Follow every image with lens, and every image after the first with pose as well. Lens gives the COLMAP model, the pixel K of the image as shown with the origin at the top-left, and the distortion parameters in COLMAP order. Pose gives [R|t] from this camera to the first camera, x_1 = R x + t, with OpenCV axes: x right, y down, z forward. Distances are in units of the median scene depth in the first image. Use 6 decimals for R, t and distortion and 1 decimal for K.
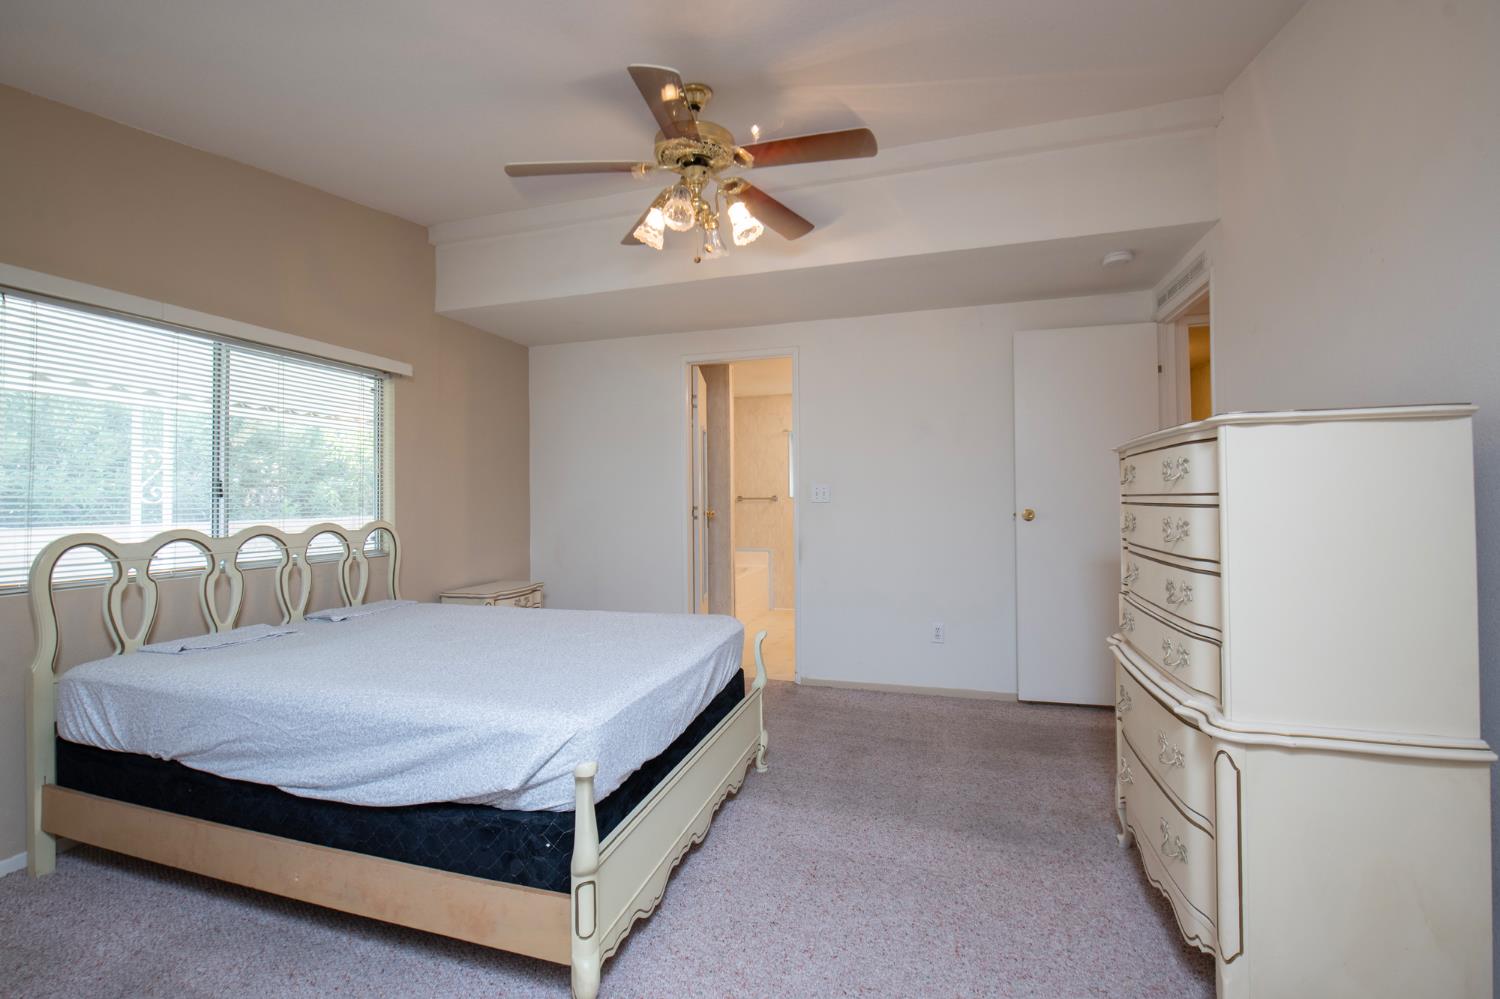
lens RADIAL K [[615.4, 0, 750.0], [0, 615.4, 499.5], [0, 0, 1]] dist [0.000630, -0.000330]
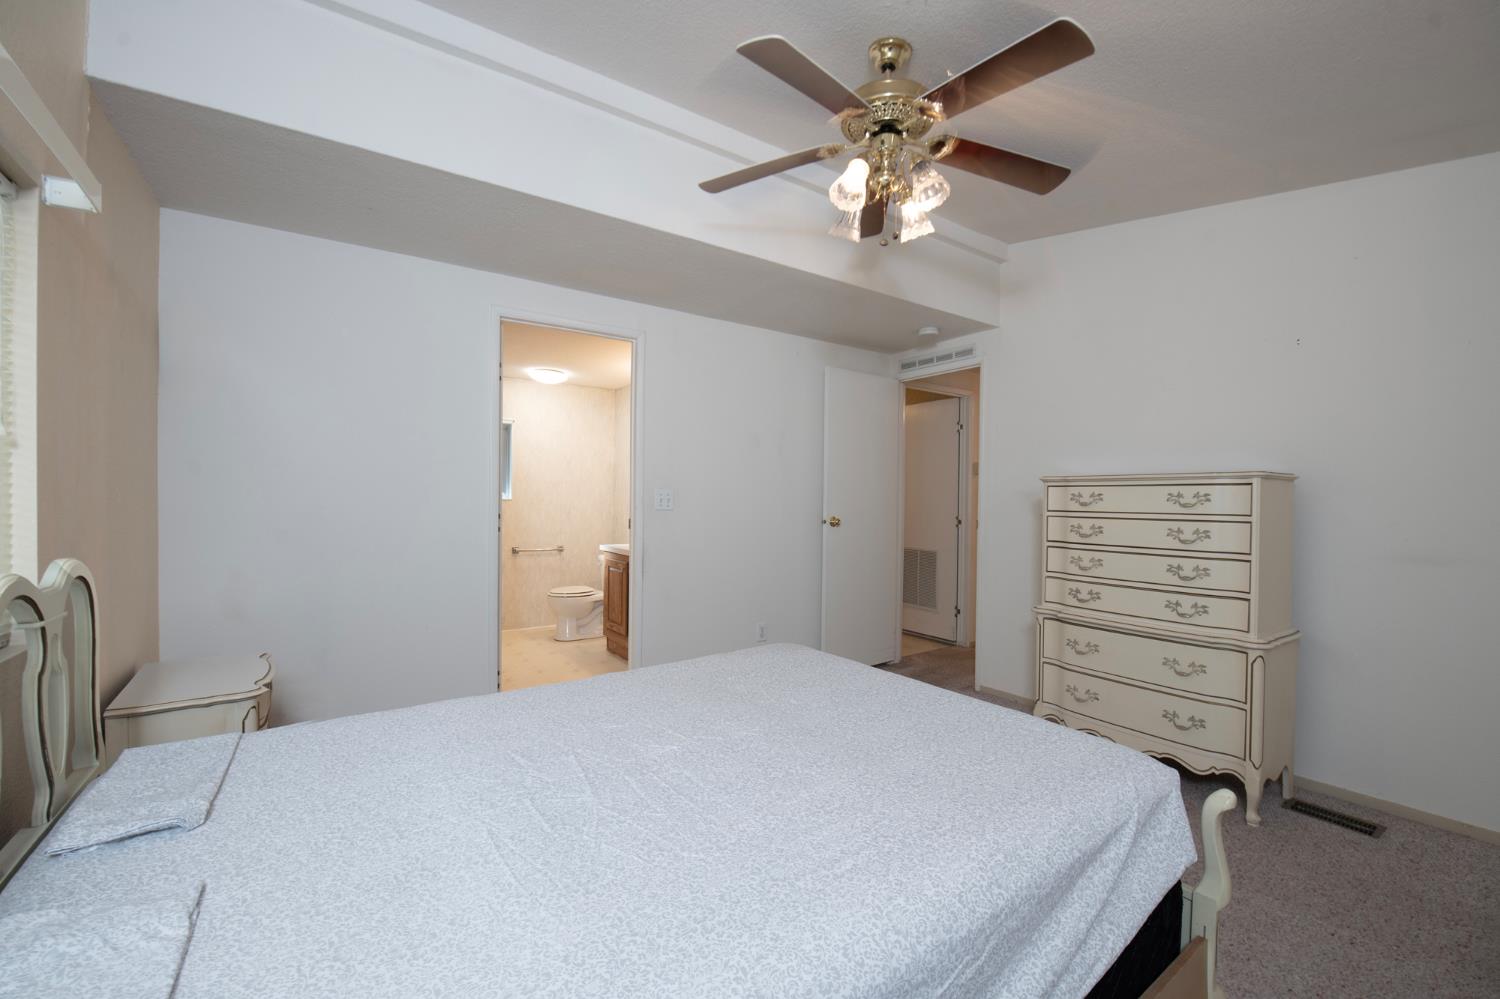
lens RADIAL K [[615.4, 0, 750.0], [0, 615.4, 499.5], [0, 0, 1]] dist [0.000630, -0.000330]
pose [[0.605643, 0.002555, 0.795733, -0.662120], [-0.012378, 0.999904, 0.006210, -0.026126], [-0.795640, -0.013611, 0.605616, 0.451422]]
